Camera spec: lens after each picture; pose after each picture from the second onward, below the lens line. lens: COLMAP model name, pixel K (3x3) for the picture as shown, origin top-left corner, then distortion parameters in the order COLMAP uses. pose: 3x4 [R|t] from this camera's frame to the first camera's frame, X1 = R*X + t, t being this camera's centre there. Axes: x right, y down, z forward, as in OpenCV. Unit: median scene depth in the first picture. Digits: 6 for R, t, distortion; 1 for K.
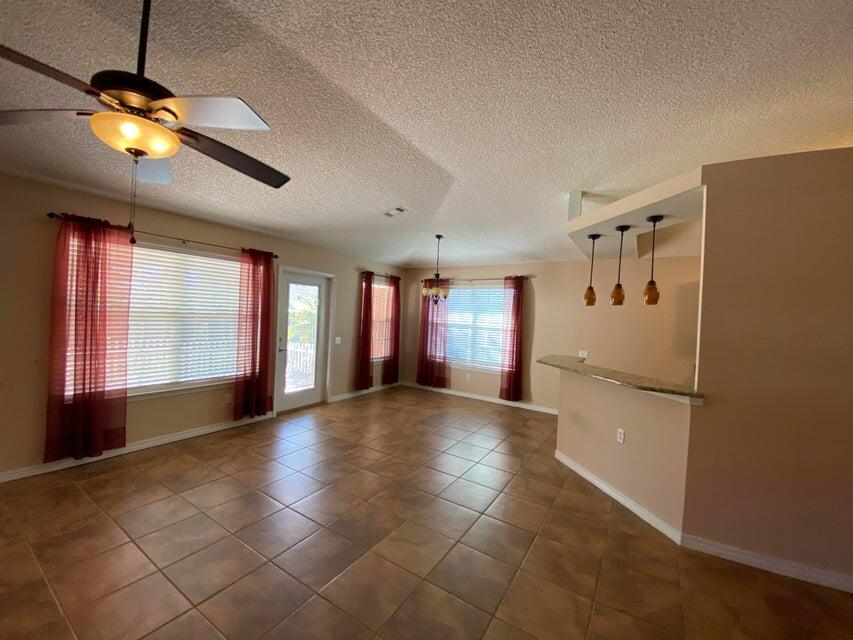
lens RADIAL K [[343.1, 0, 427.1], [0, 343.1, 319.8], [0, 0, 1]] dist [0.011835, -0.013684]
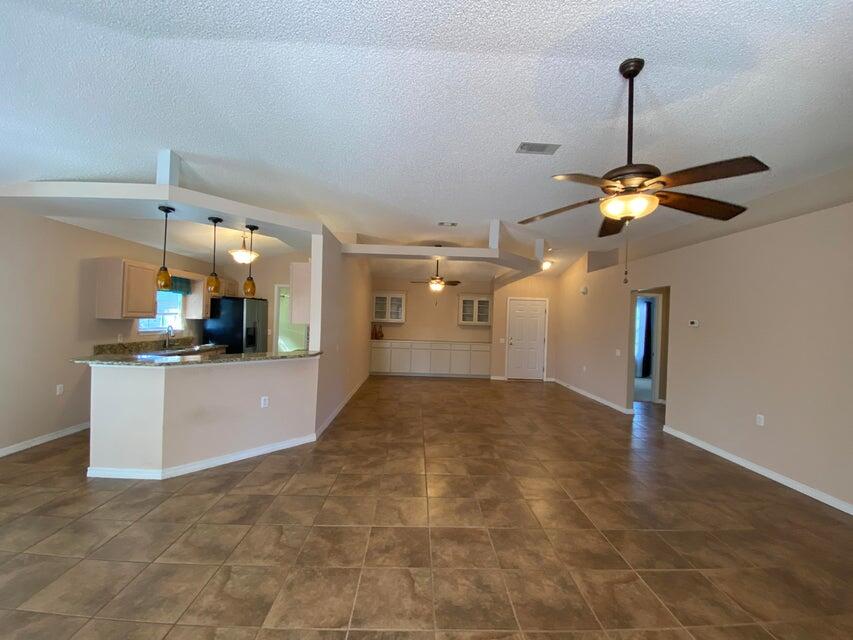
lens RADIAL K [[343.1, 0, 430.4], [0, 343.1, 320.2], [0, 0, 1]] dist [0.011835, -0.013684]
pose [[-0.567390, -0.068975, 0.820555, -0.411739], [-0.049821, 0.997536, 0.049402, -0.027903], [-0.821940, -0.012851, -0.569429, 0.641335]]
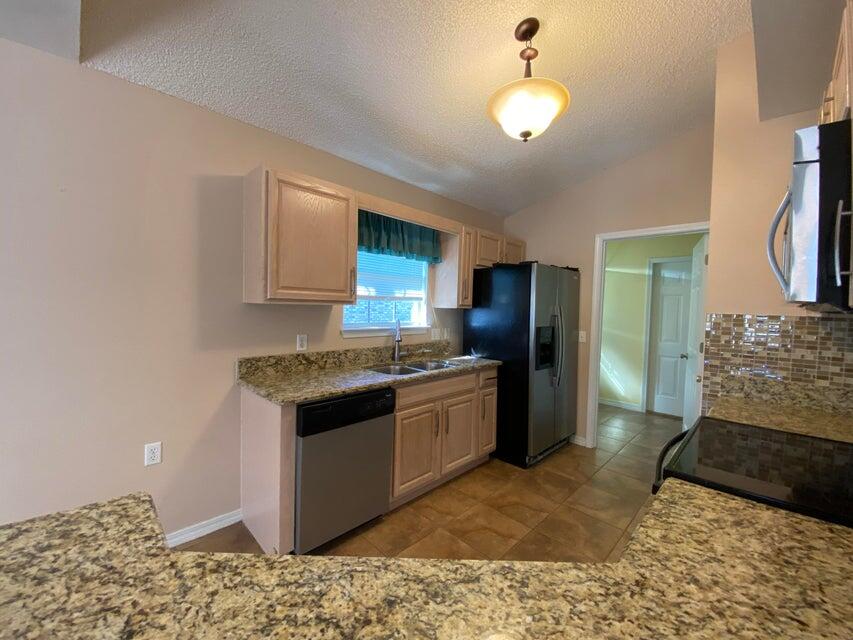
lens RADIAL K [[343.1, 0, 427.5], [0, 343.1, 314.8], [0, 0, 1]] dist [0.011835, -0.013684]
pose [[0.226727, -0.073499, 0.971181, 0.331735], [-0.006725, 0.997007, 0.077023, 0.025896], [-0.973935, -0.023994, 0.225554, 0.535302]]
